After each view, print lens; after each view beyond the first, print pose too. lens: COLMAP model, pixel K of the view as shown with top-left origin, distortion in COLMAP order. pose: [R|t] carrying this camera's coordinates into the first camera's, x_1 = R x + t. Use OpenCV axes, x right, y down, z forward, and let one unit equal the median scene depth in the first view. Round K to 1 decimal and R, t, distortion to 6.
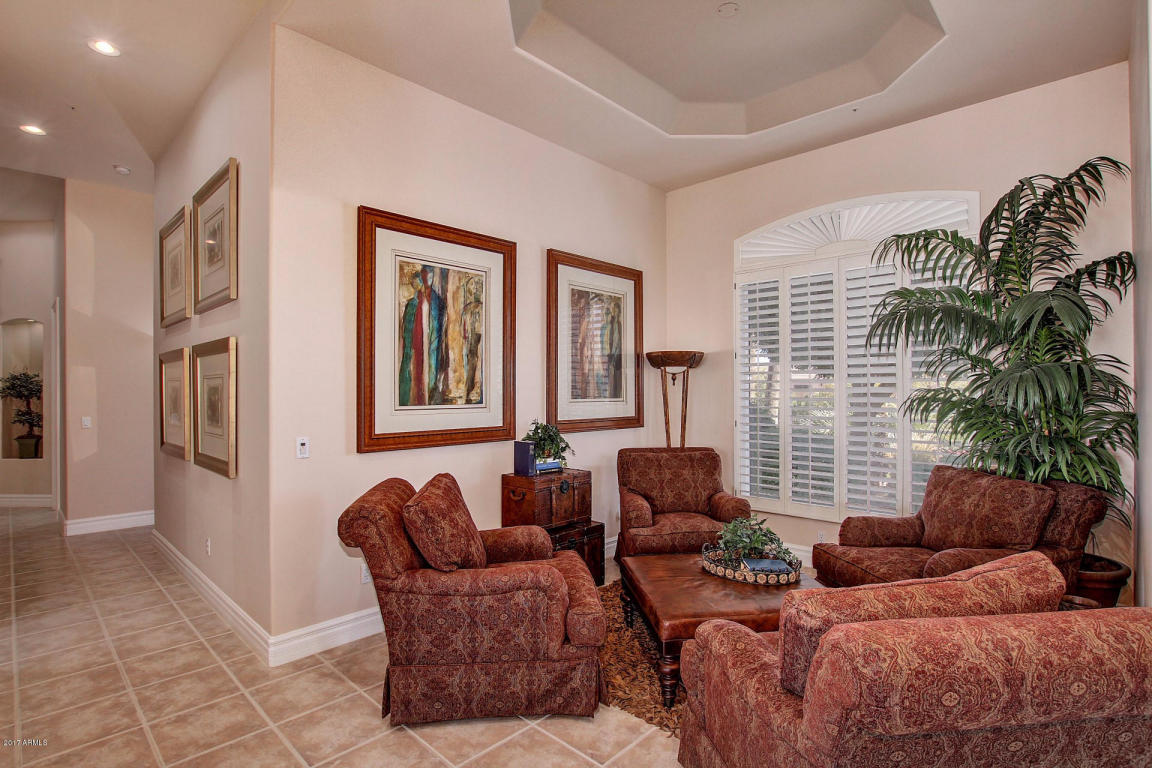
lens RADIAL K [[555.0, 0, 574.8], [0, 555.0, 386.2], [0, 0, 1]] dist [-0.021752, 0.001158]
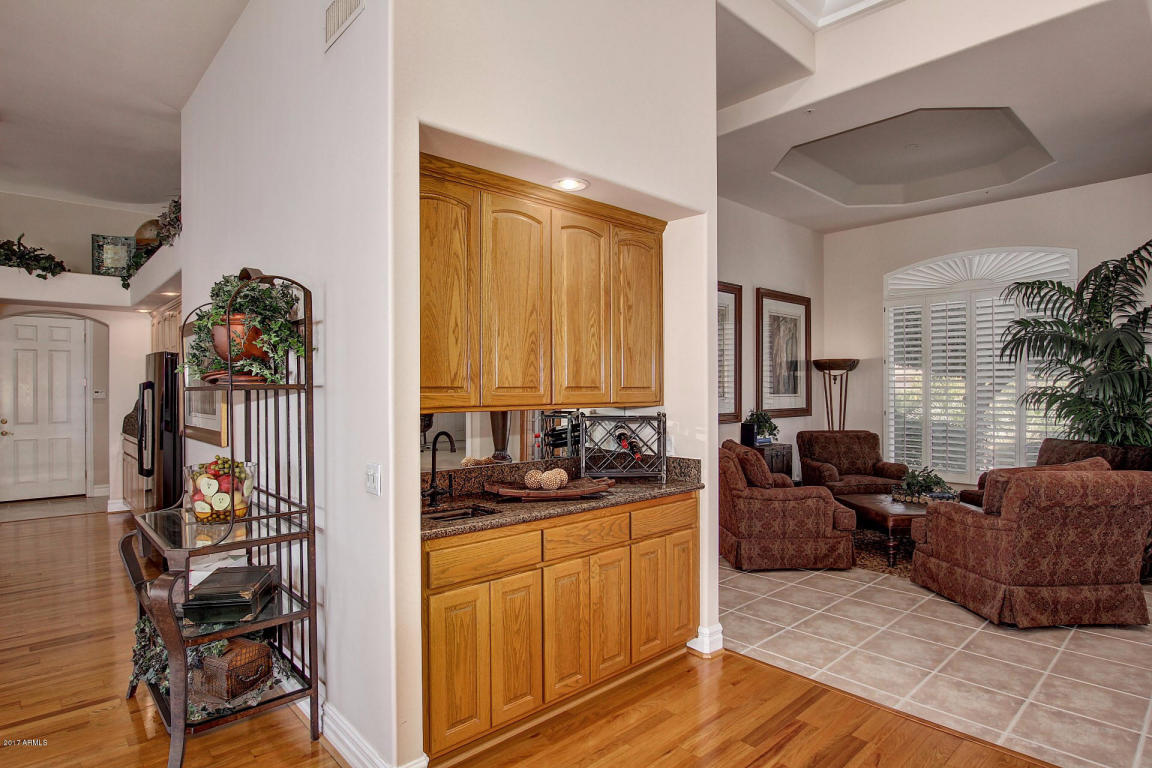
lens RADIAL K [[615.0, 0, 572.8], [0, 615.0, 385.6], [0, 0, 1]] dist [-0.013450, -0.001510]
pose [[0.998061, -0.000579, -0.062244, -0.496001], [0.000754, 0.999996, 0.002789, -0.003814], [0.062242, -0.002831, 0.998057, -0.696088]]
